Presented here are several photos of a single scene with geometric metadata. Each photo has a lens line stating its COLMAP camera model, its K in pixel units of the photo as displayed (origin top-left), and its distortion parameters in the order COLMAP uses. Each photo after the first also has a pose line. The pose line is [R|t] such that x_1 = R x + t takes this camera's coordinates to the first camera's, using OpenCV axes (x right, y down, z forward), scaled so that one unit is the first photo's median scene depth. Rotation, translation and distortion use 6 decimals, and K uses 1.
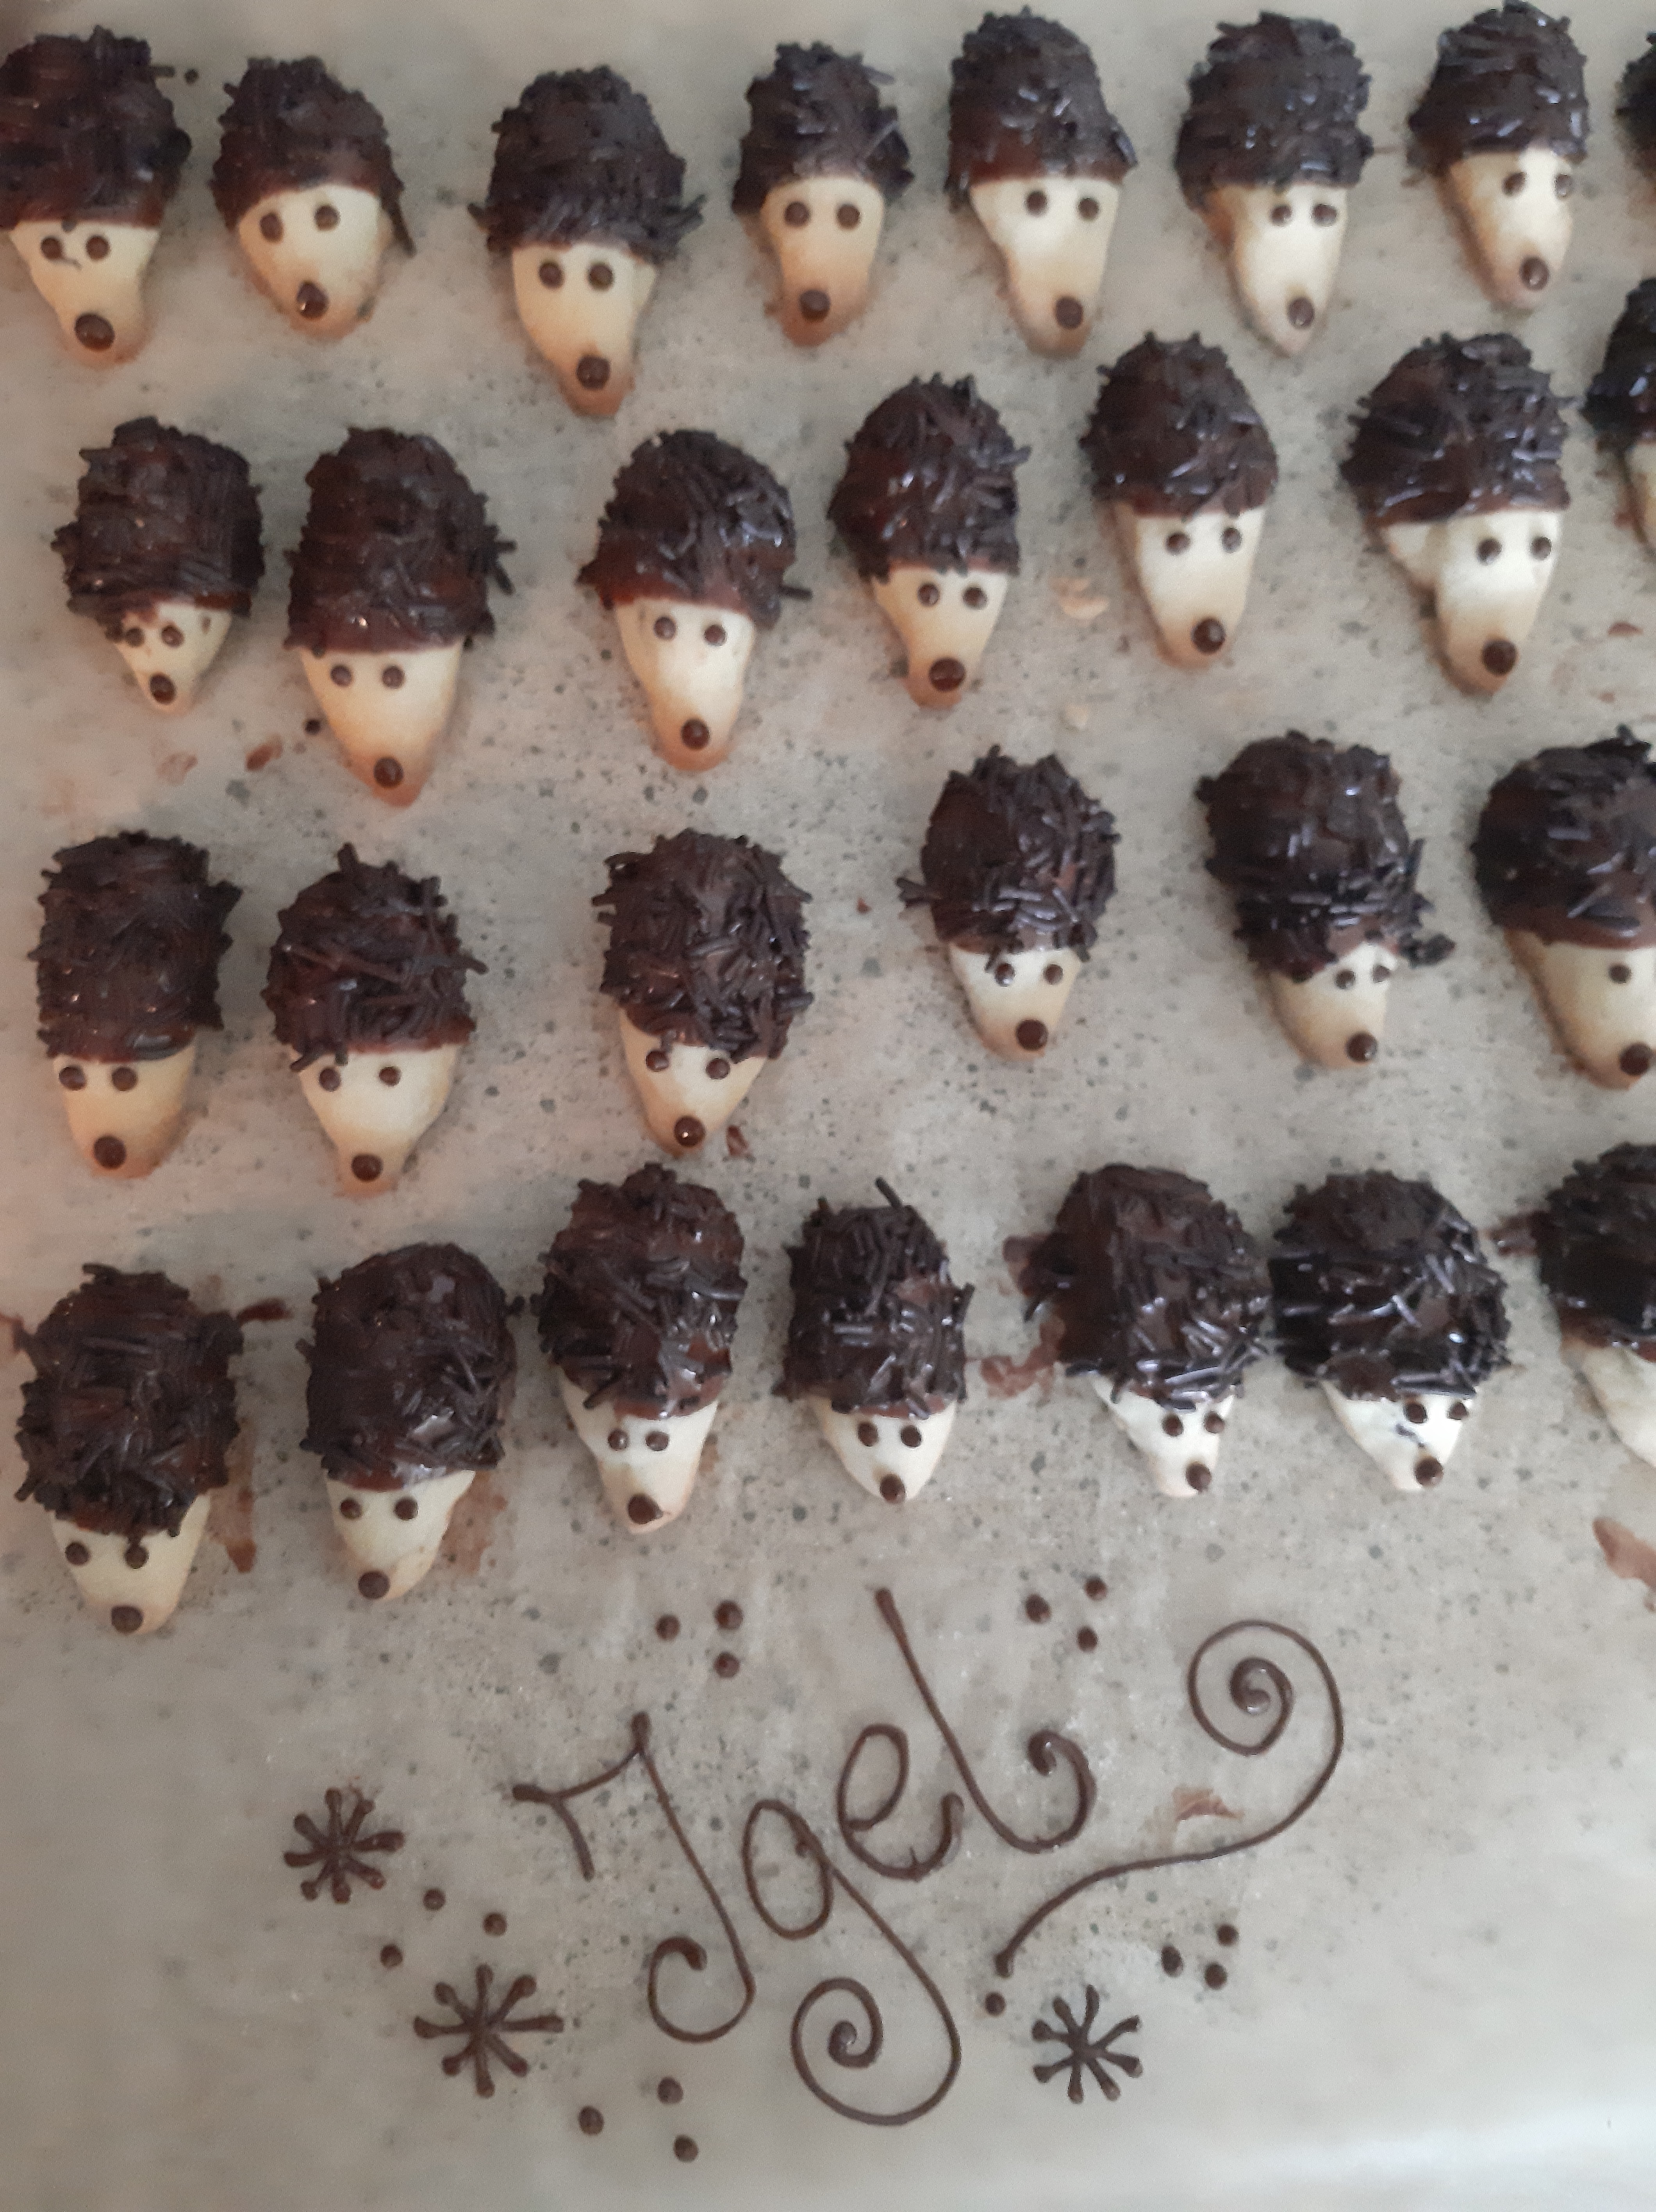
lens RADIAL K [[1744.0, 0, 809.6], [0, 1744.0, 1127.3], [0, 0, 1]] dist [0.031965, -0.133012]
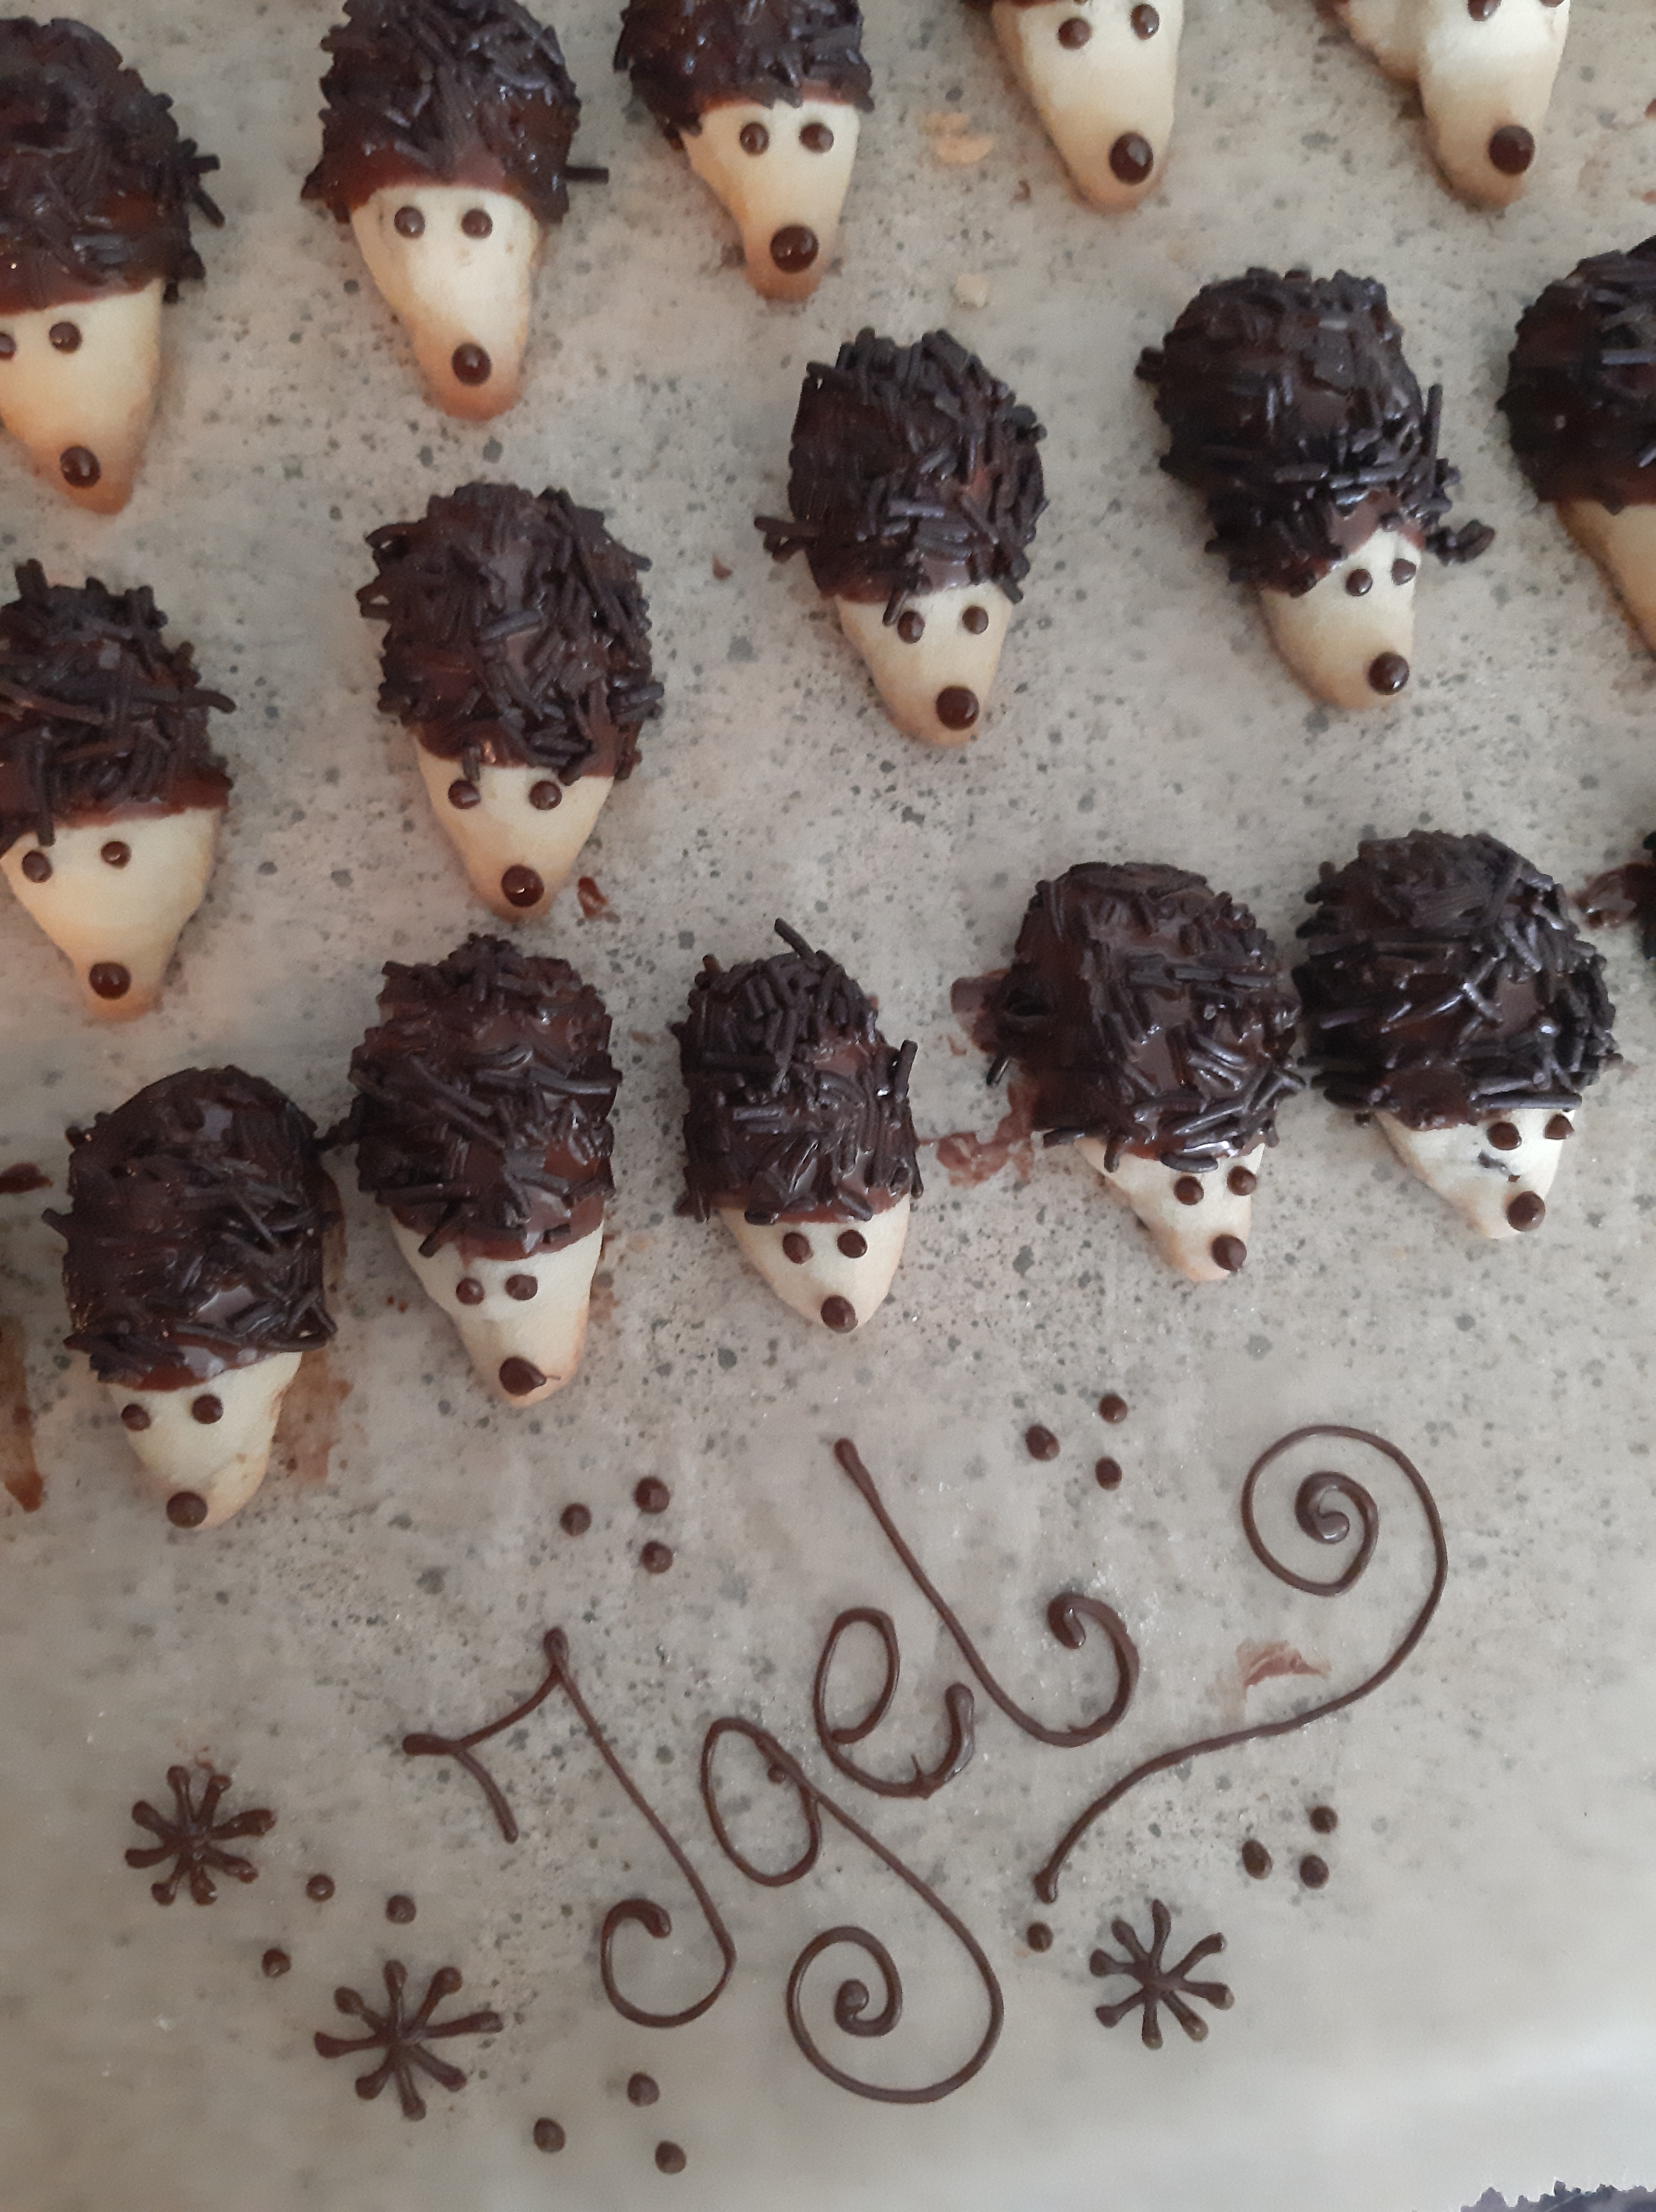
lens RADIAL K [[1744.0, 0, 815.7], [0, 1744.0, 1127.0], [0, 0, 1]] dist [0.031965, -0.133012]
pose [[0.993244, -0.115685, -0.009142, 0.053744], [0.116045, 0.990340, 0.075892, 0.064732], [0.000274, -0.076440, 0.997074, 0.230765]]
